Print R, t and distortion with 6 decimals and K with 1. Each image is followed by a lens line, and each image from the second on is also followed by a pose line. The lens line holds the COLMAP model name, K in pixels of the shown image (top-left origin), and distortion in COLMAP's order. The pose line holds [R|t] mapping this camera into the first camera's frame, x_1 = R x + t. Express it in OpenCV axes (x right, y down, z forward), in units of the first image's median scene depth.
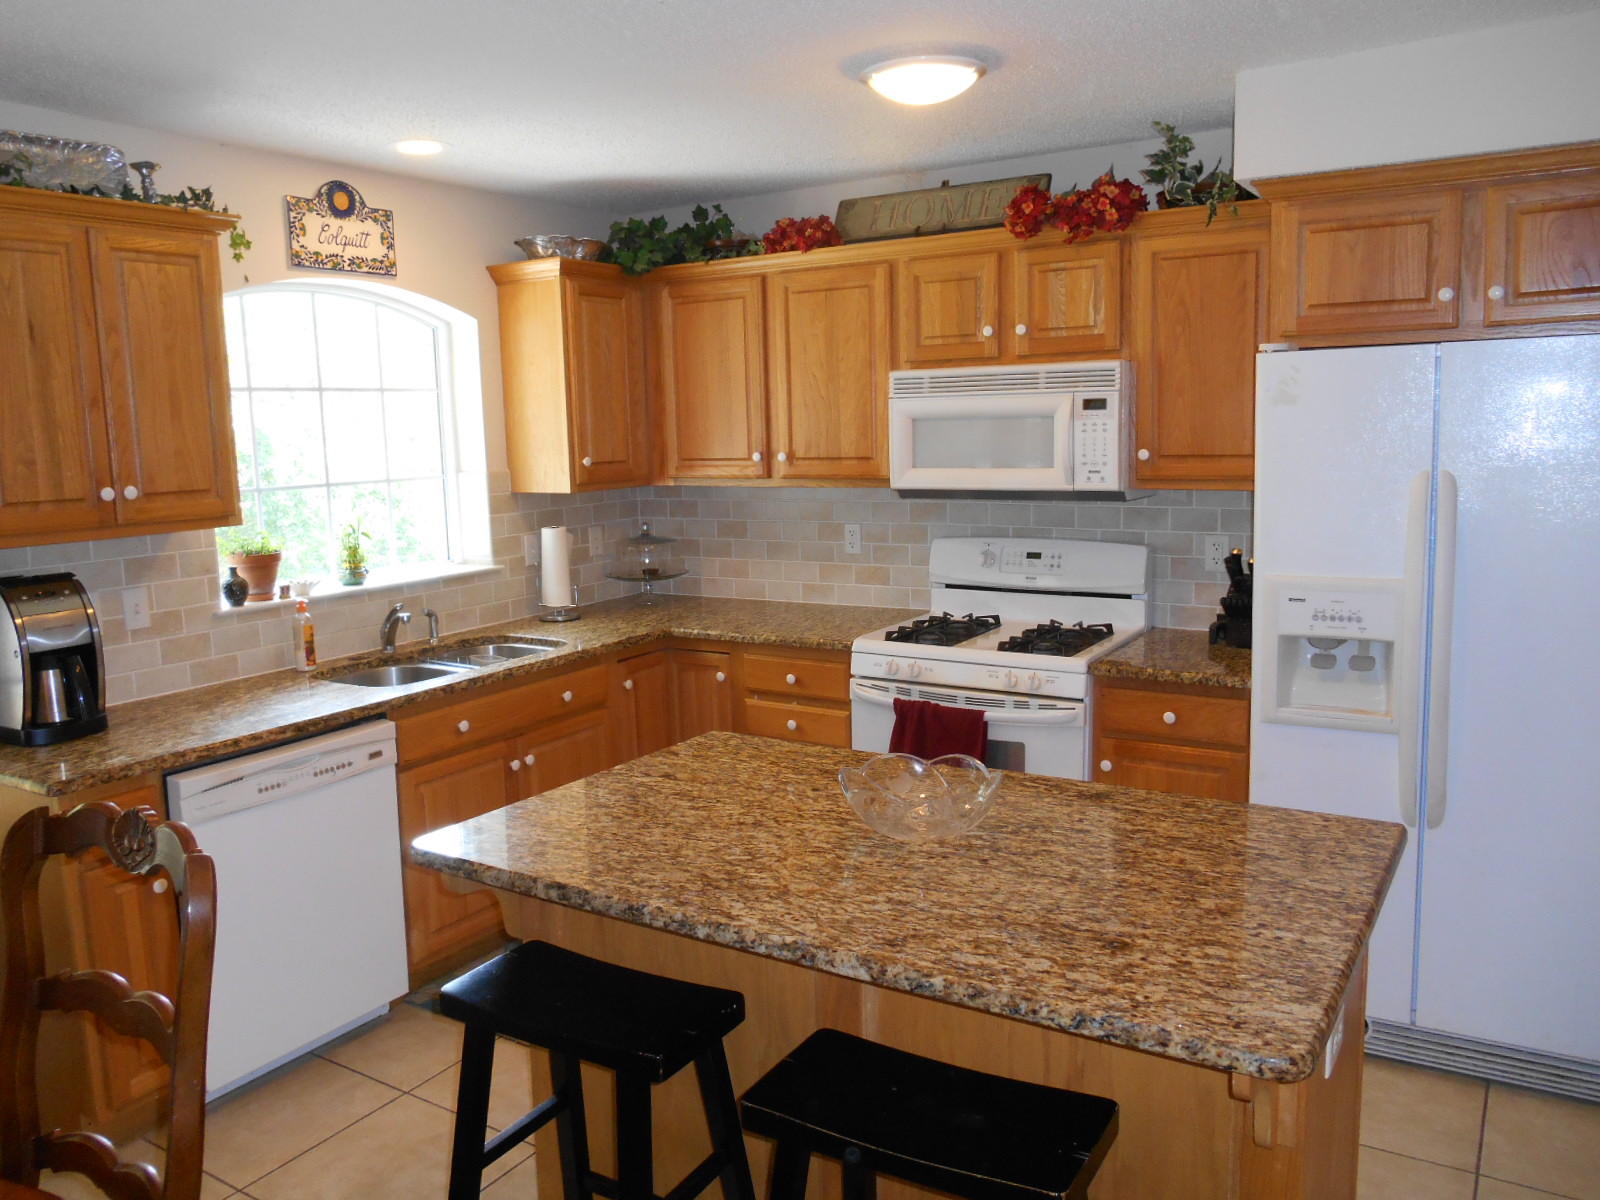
lens RADIAL K [[1211.1, 0, 799.7], [0, 1211.1, 604.5], [0, 0, 1]] dist [-0.046921, 0.026887]
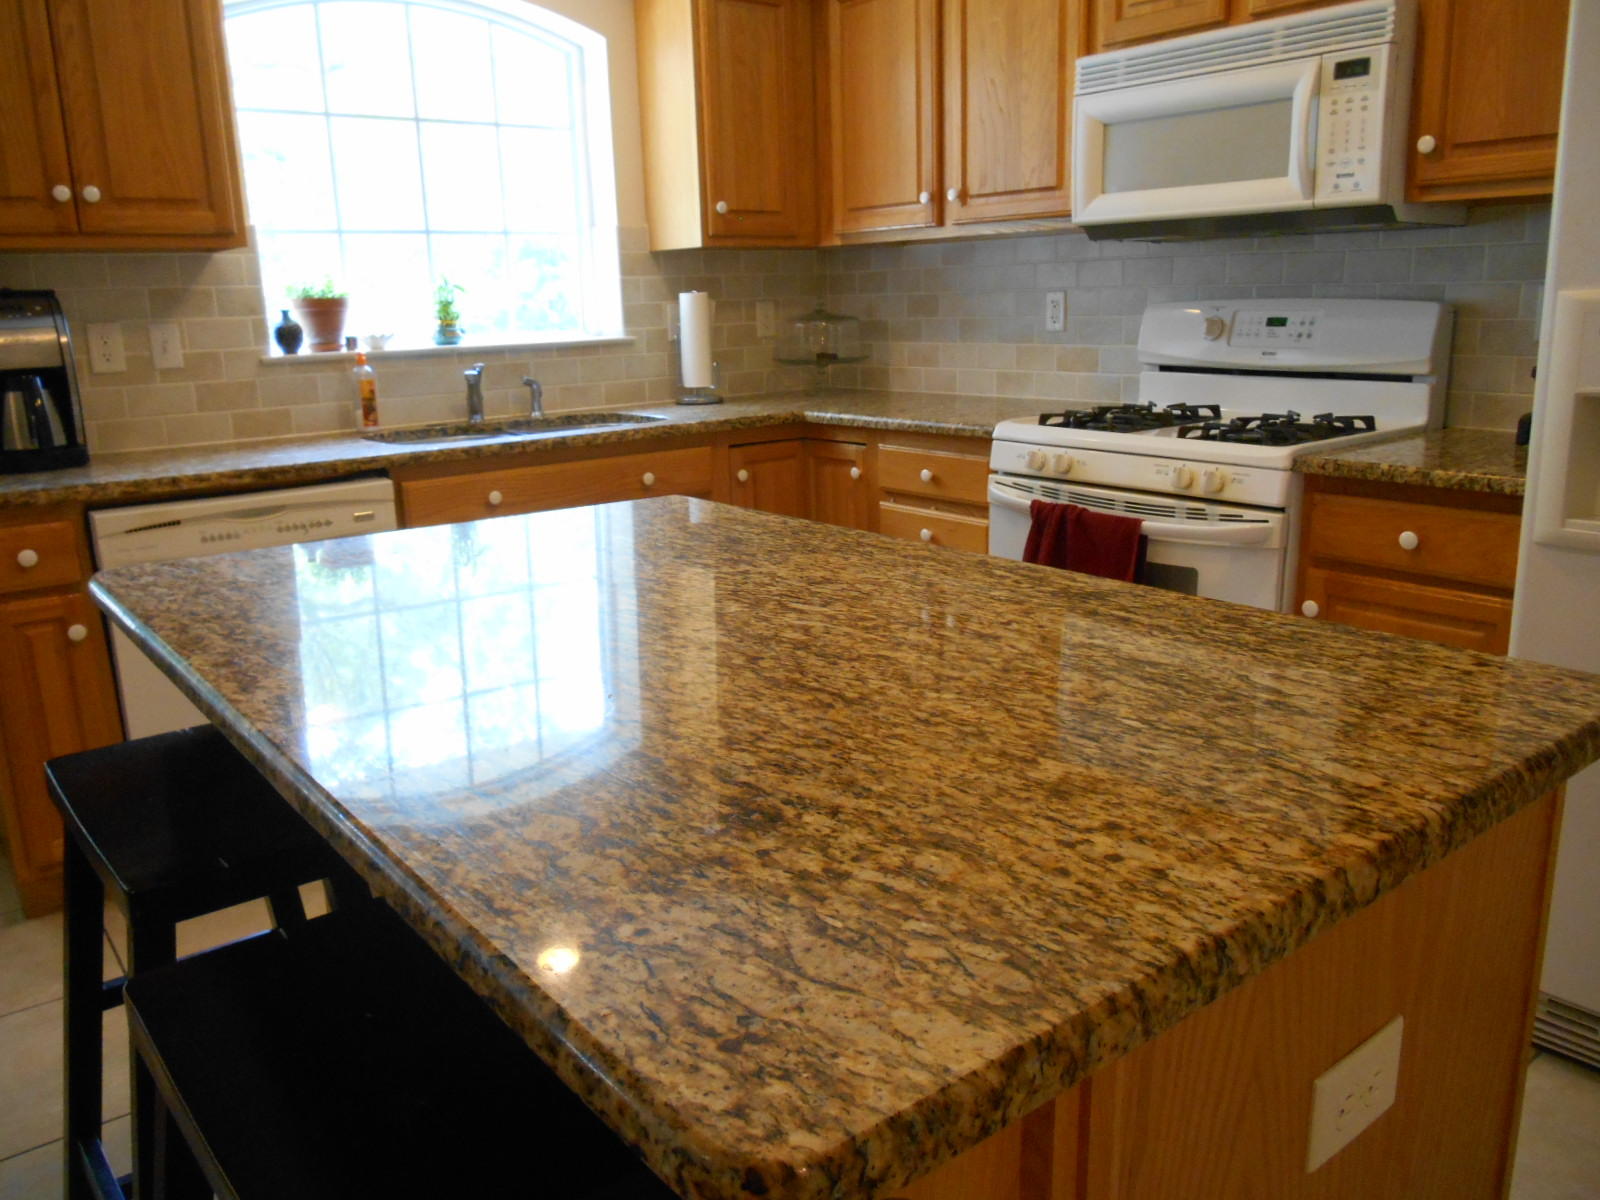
lens RADIAL K [[1211.1, 0, 794.1], [0, 1211.1, 605.9], [0, 0, 1]] dist [-0.046921, 0.026887]
pose [[0.942504, 0.082942, -0.323739, 0.187058], [-0.047536, 0.992135, 0.115795, 0.063548], [0.330797, -0.093748, 0.939034, 0.249402]]
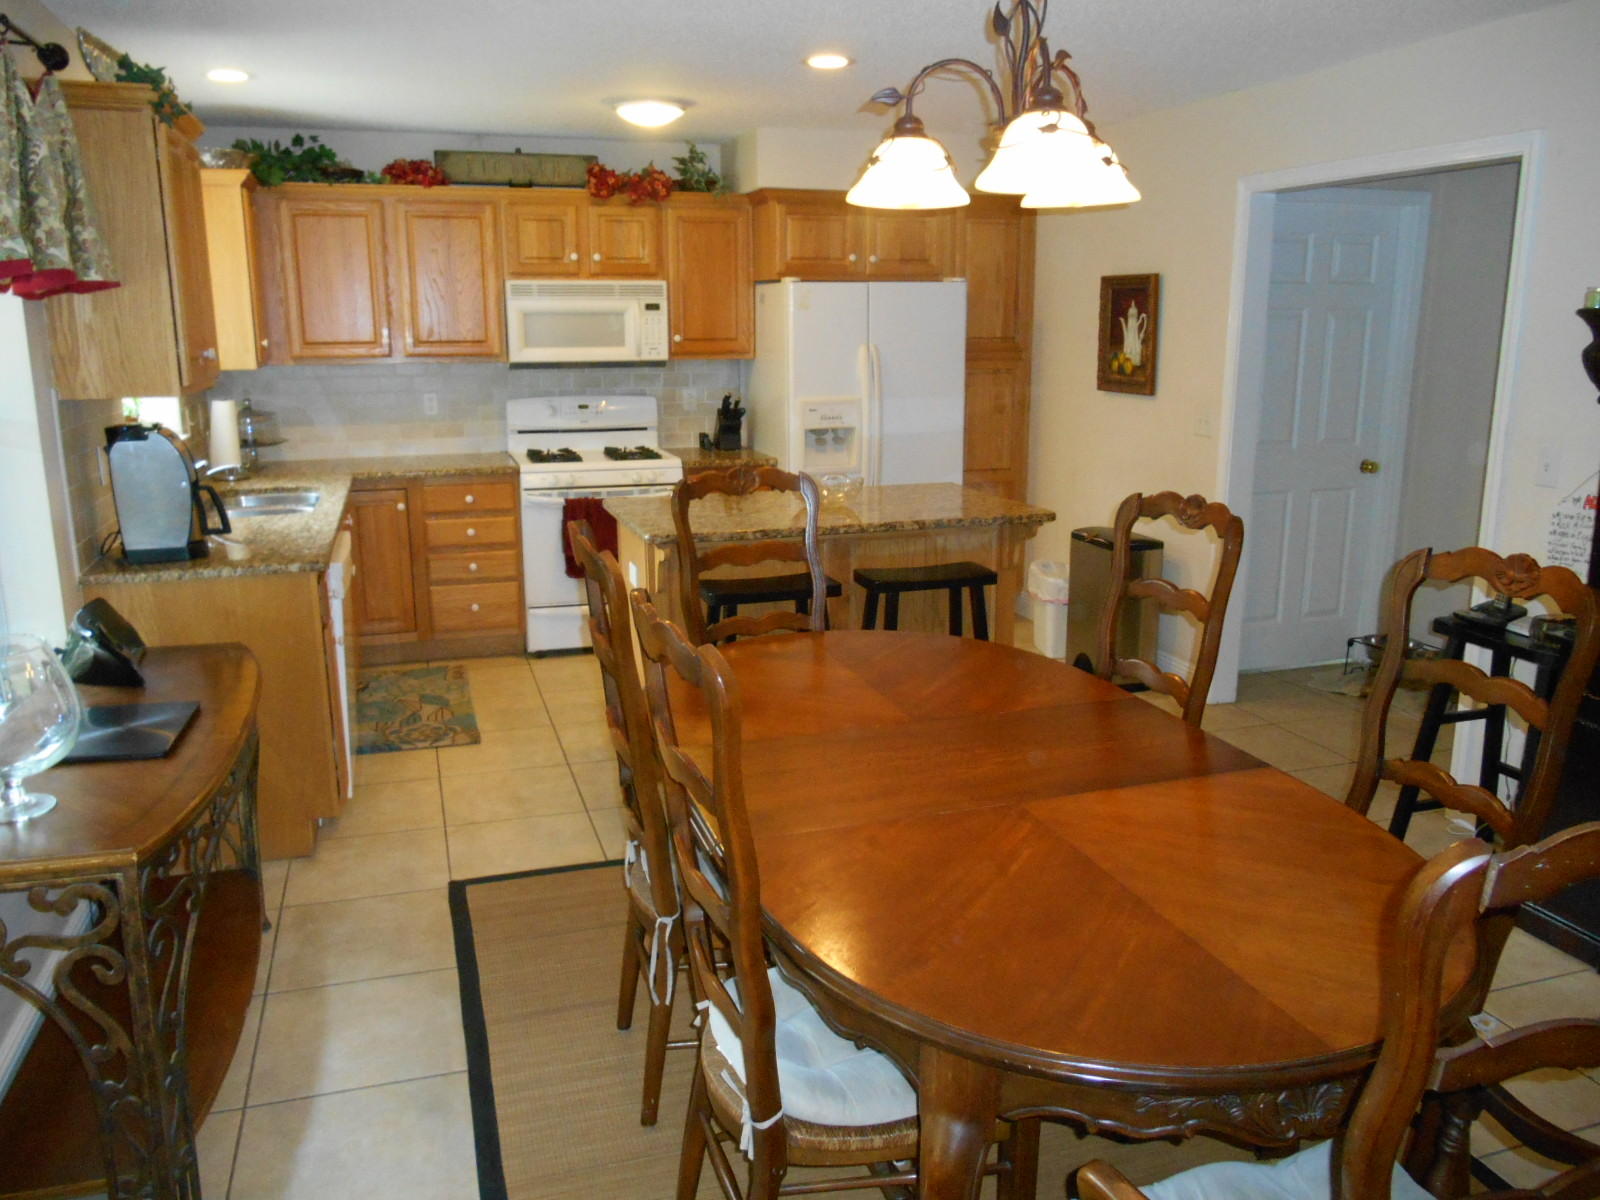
lens RADIAL K [[1211.1, 0, 805.5], [0, 1211.1, 592.3], [0, 0, 1]] dist [-0.046921, 0.026887]
pose [[0.634864, -0.145927, 0.758718, -0.904655], [0.100141, 0.989260, 0.106475, 0.063066], [-0.766107, 0.008382, 0.642658, -0.209493]]
